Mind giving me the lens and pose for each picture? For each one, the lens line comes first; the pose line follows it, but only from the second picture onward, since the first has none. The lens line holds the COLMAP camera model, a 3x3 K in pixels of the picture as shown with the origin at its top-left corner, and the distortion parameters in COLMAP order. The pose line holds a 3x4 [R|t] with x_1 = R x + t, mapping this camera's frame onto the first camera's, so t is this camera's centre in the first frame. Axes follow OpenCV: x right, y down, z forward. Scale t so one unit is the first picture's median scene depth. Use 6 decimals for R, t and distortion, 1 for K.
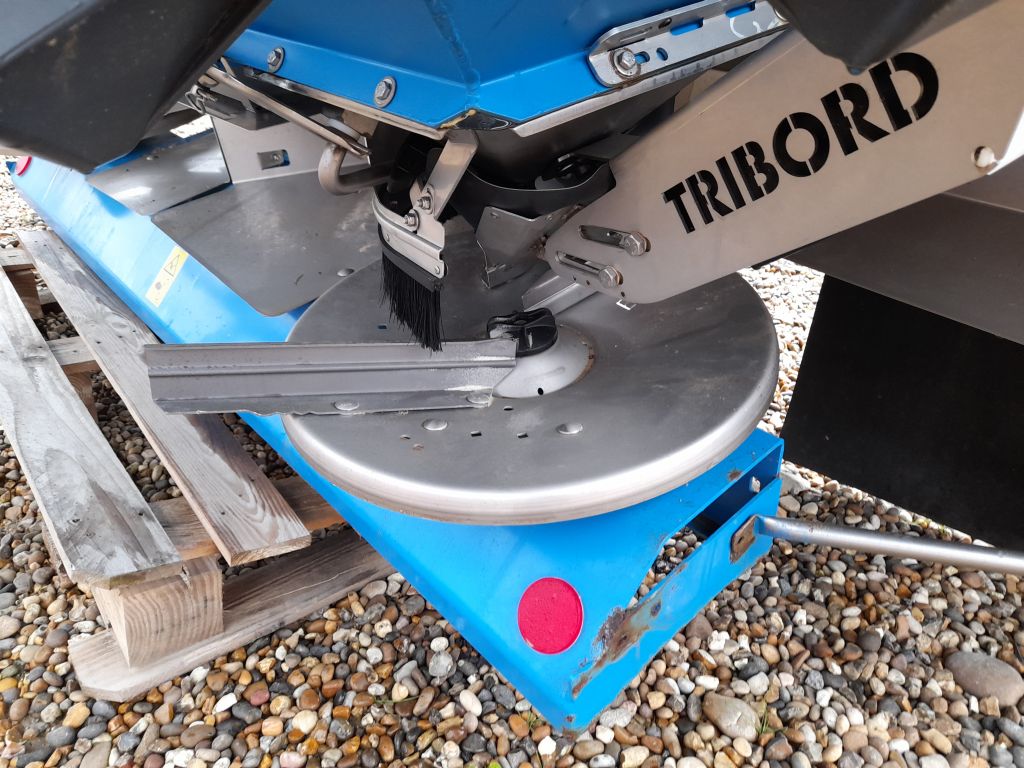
lens RADIAL K [[745.7, 0, 501.1], [0, 745.7, 379.4], [0, 0, 1]] dist [0.073723, -0.125670]
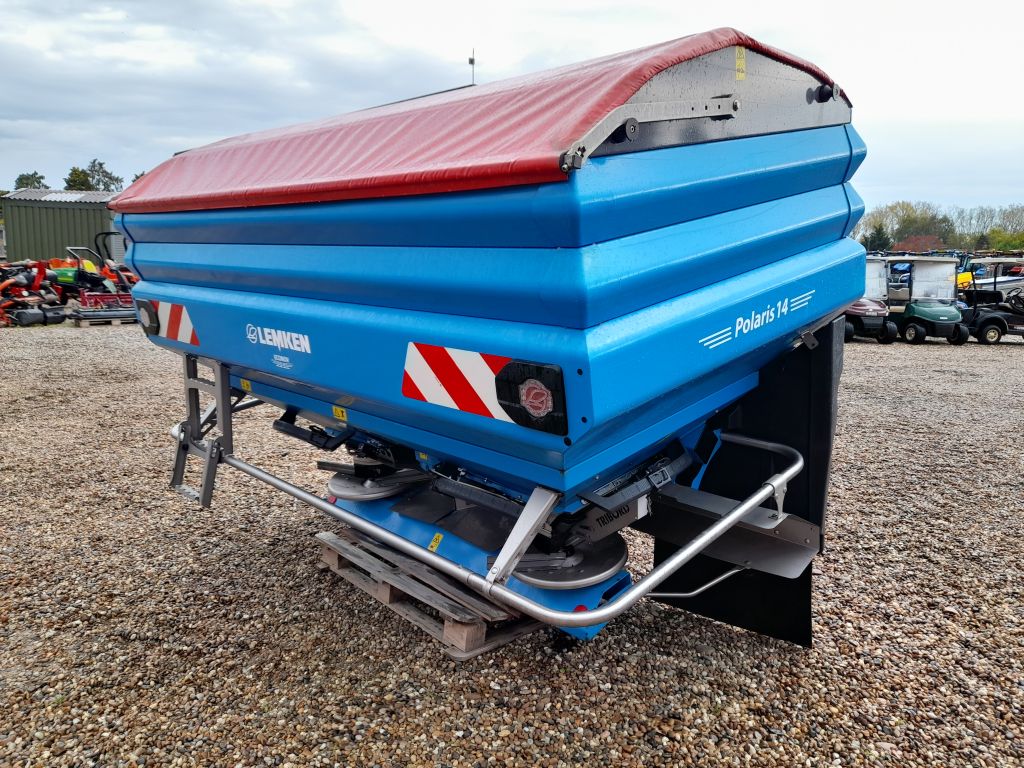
lens RADIAL K [[745.7, 0, 501.1], [0, 745.7, 379.4], [0, 0, 1]] dist [0.073723, -0.125670]
pose [[0.998100, -0.034868, 0.050808, -0.445826], [0.050103, 0.939198, -0.339702, 0.379896], [-0.035874, 0.341602, 0.939160, -2.786826]]
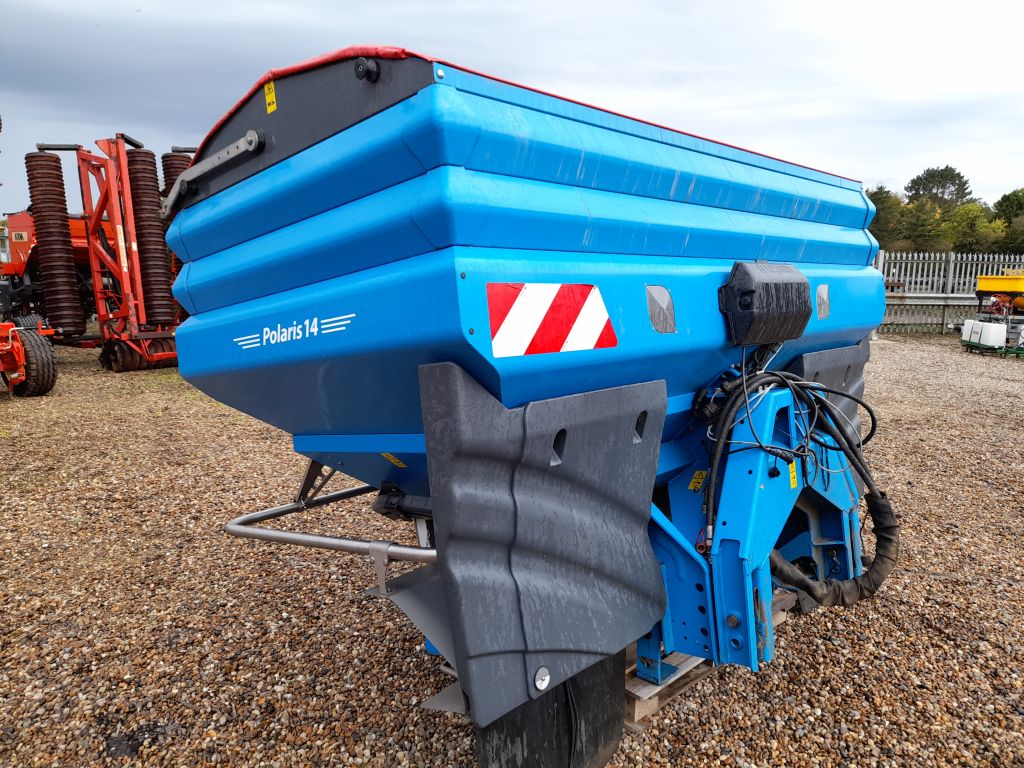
lens RADIAL K [[745.7, 0, 501.1], [0, 745.7, 379.4], [0, 0, 1]] dist [0.073723, -0.125670]
pose [[0.112855, 0.107424, -0.987787, 3.318358], [-0.500758, 0.864803, 0.036837, -1.001387], [0.858199, 0.490485, 0.151391, -0.097807]]
